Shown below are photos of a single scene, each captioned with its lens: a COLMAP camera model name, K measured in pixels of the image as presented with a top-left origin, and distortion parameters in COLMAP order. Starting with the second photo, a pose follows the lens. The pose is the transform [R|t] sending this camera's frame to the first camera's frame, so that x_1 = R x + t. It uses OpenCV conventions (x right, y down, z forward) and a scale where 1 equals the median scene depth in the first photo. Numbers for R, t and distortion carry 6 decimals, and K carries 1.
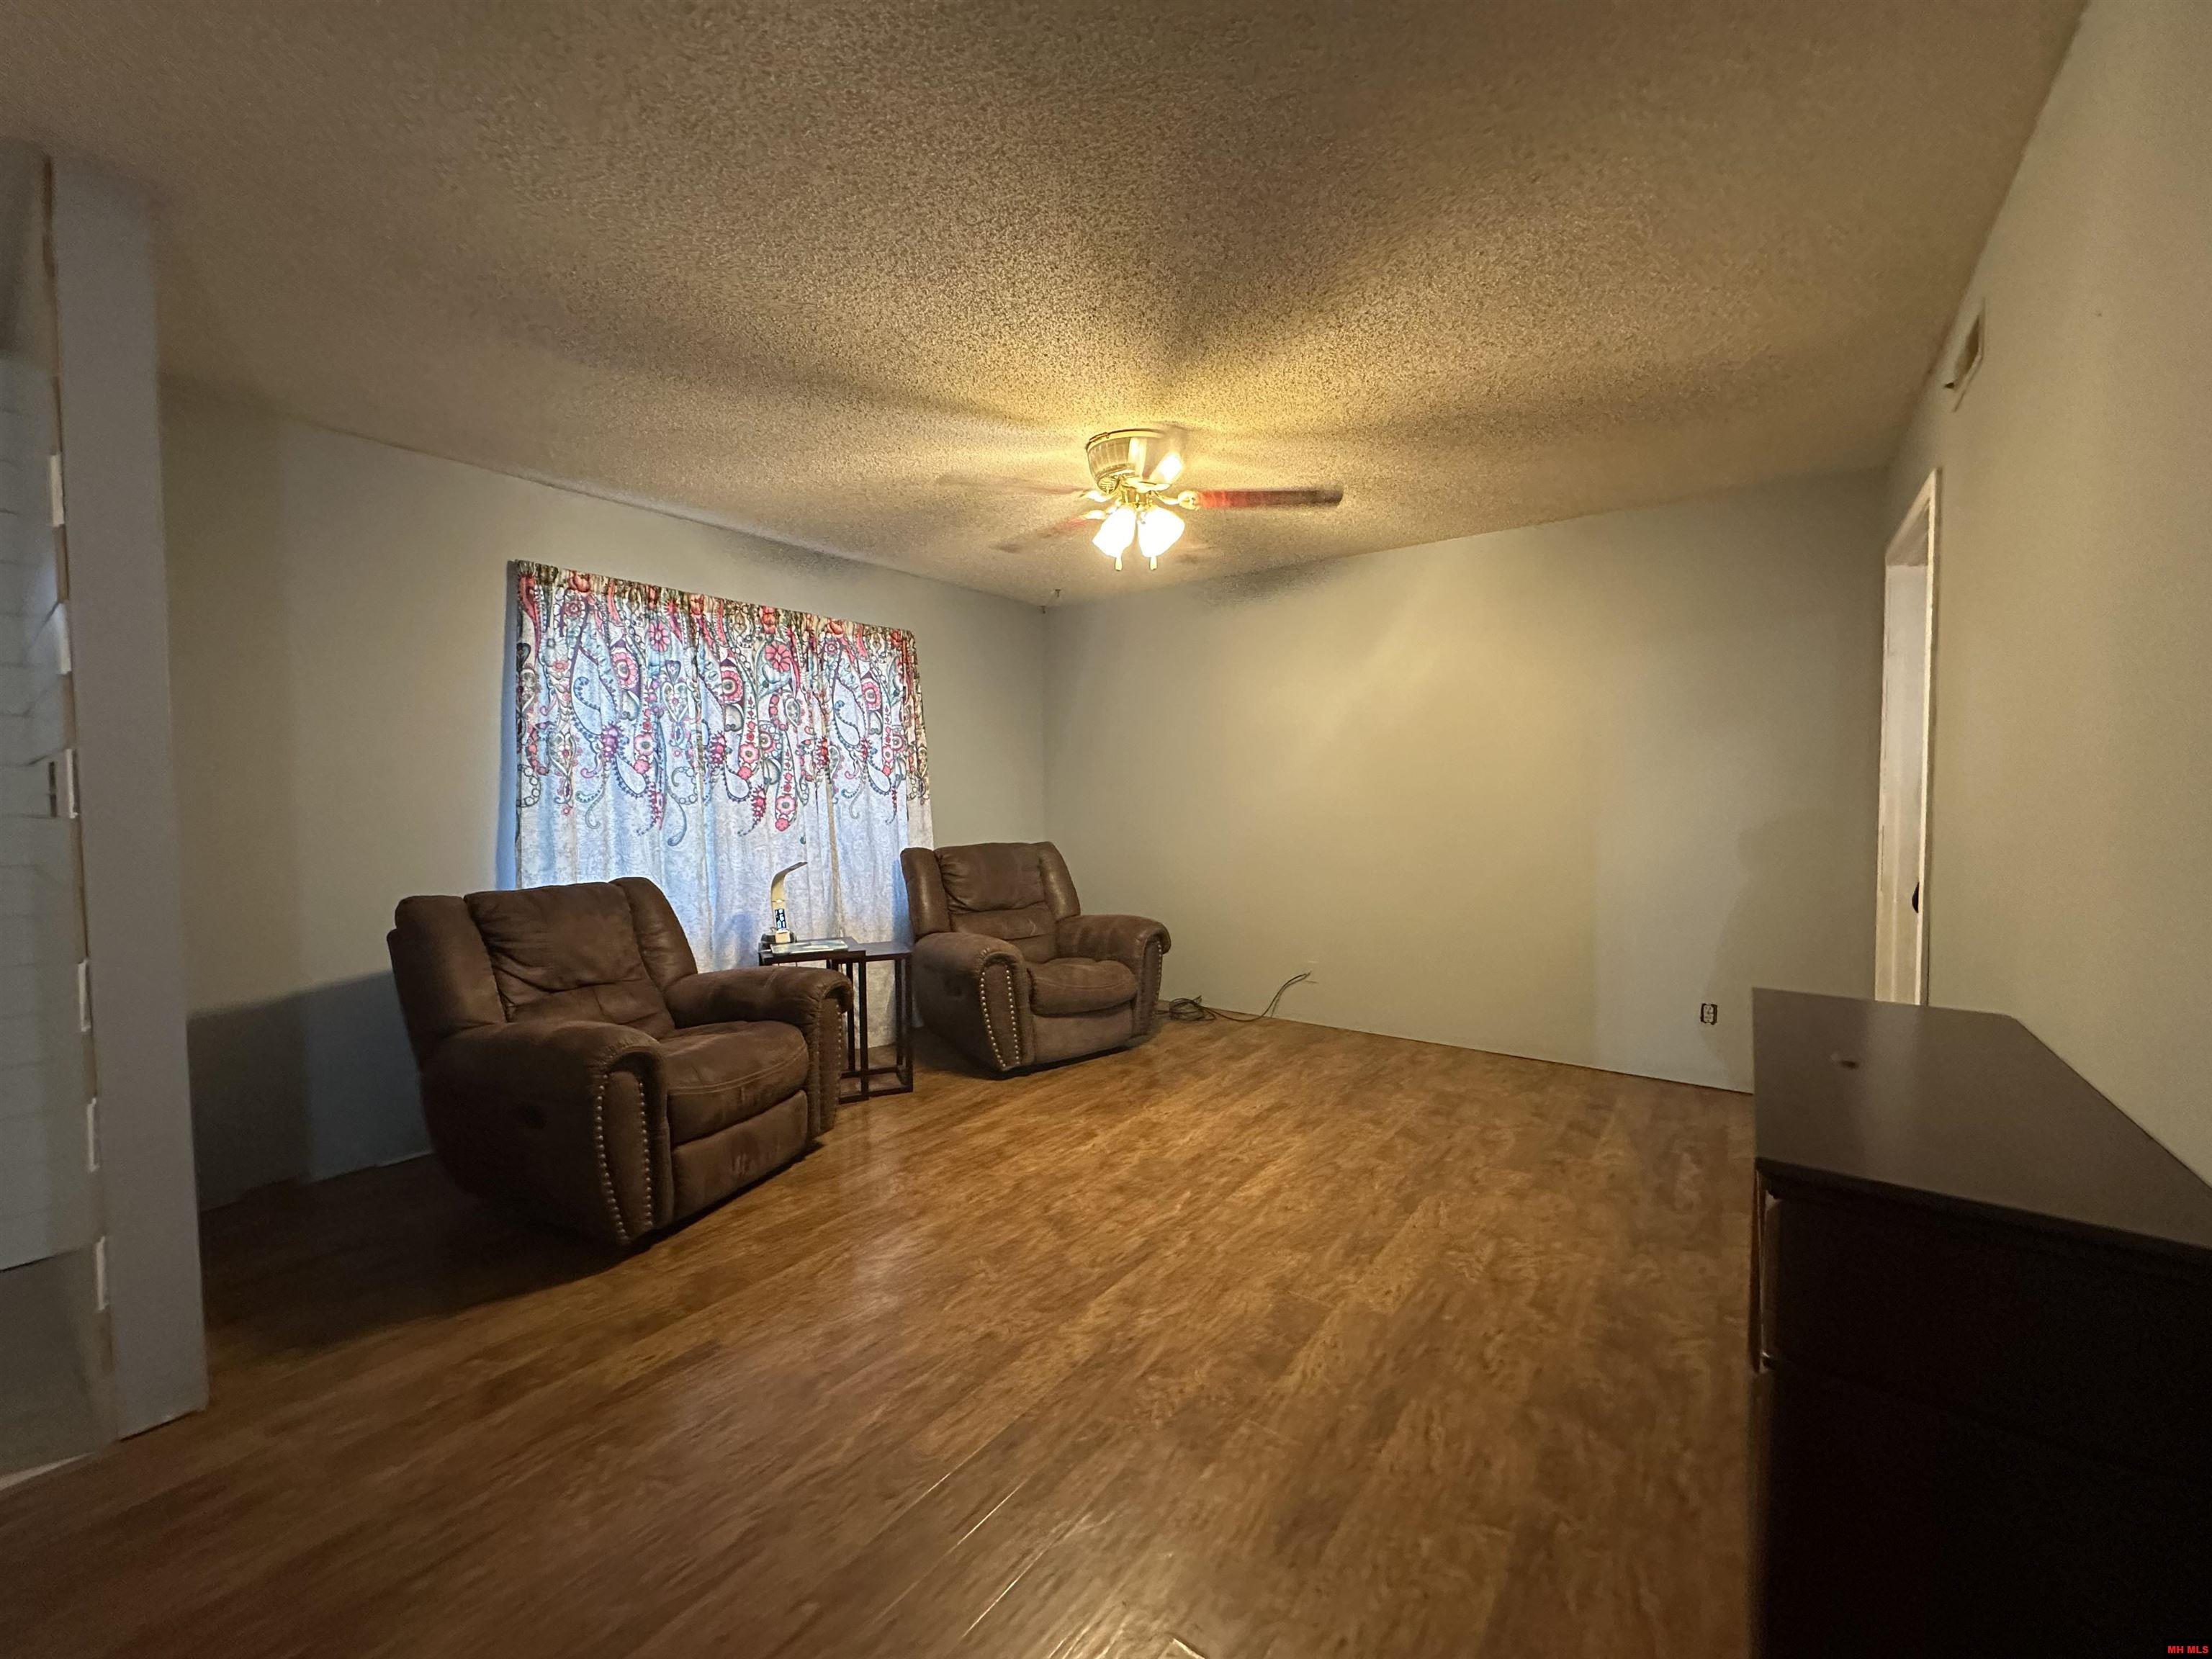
lens RADIAL K [[877.9, 0, 1108.9], [0, 877.9, 826.4], [0, 0, 1]] dist [-0.000655, 0.000634]
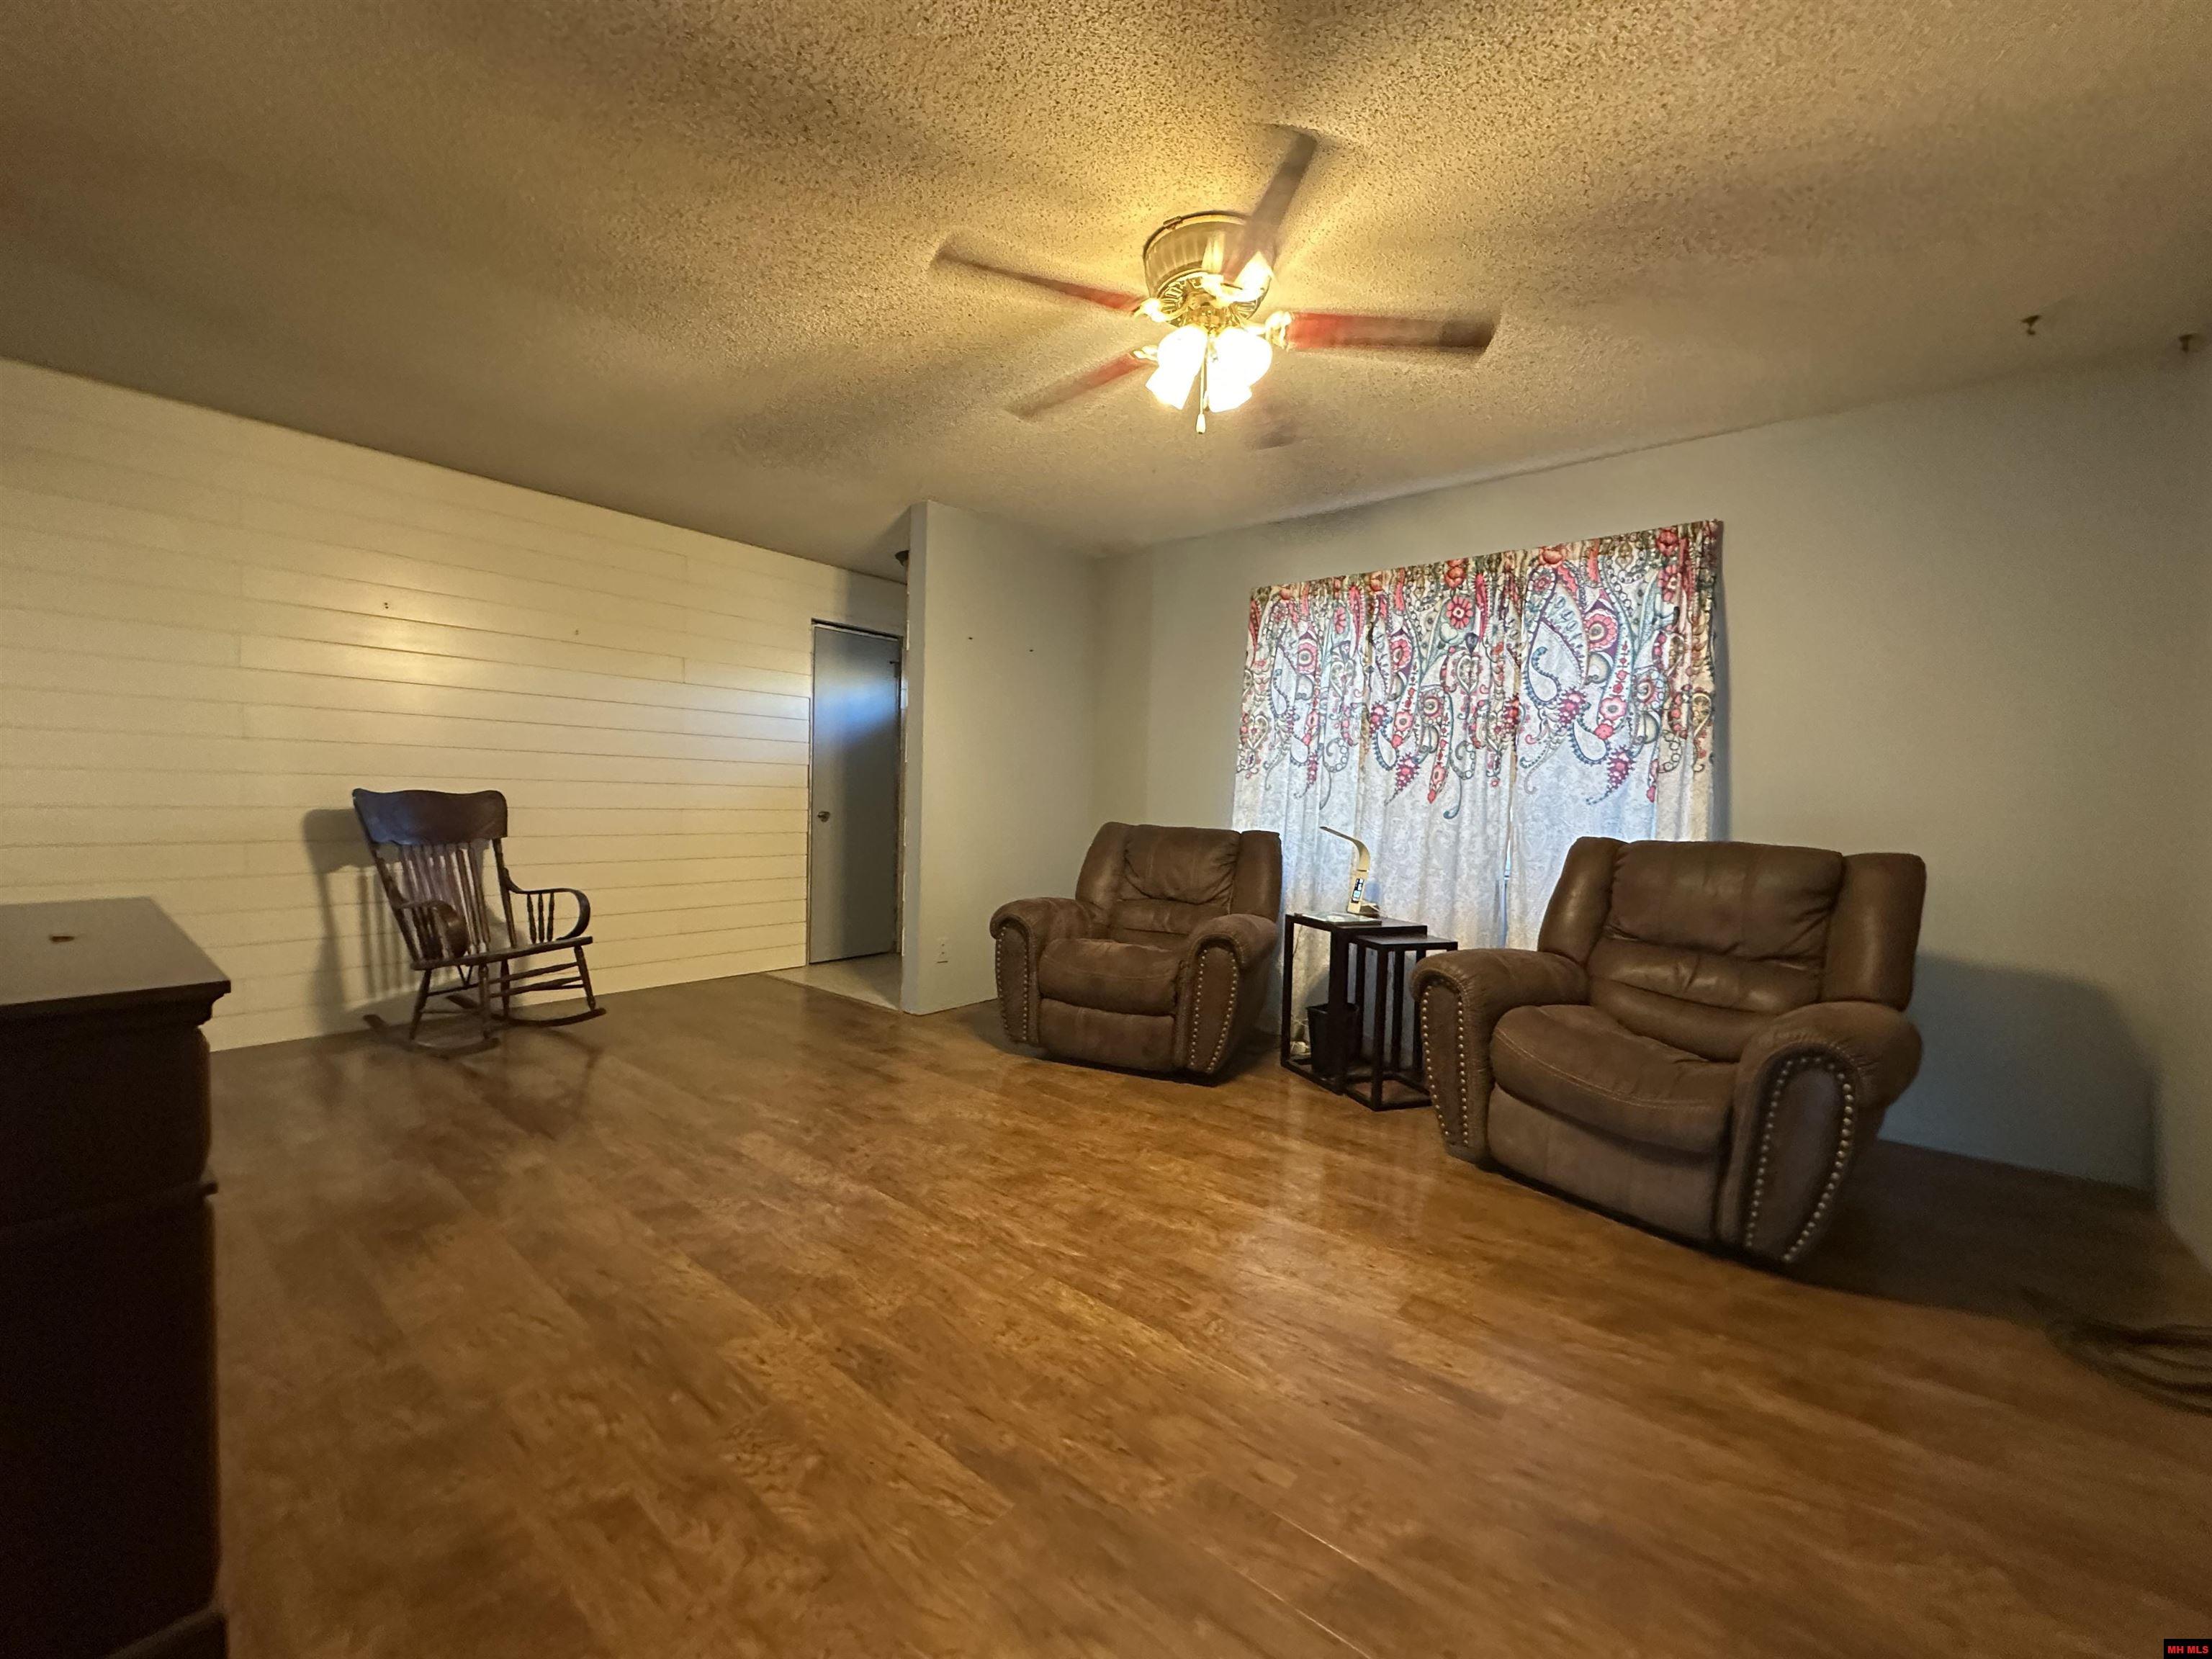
lens RADIAL K [[877.9, 0, 1106.2], [0, 877.9, 828.2], [0, 0, 1]] dist [-0.000655, 0.000634]
pose [[-0.052416, 0.042236, -0.997732, 0.719856], [-0.064002, 0.996909, 0.045564, 0.014219], [0.996572, 0.066246, -0.049551, 0.904350]]
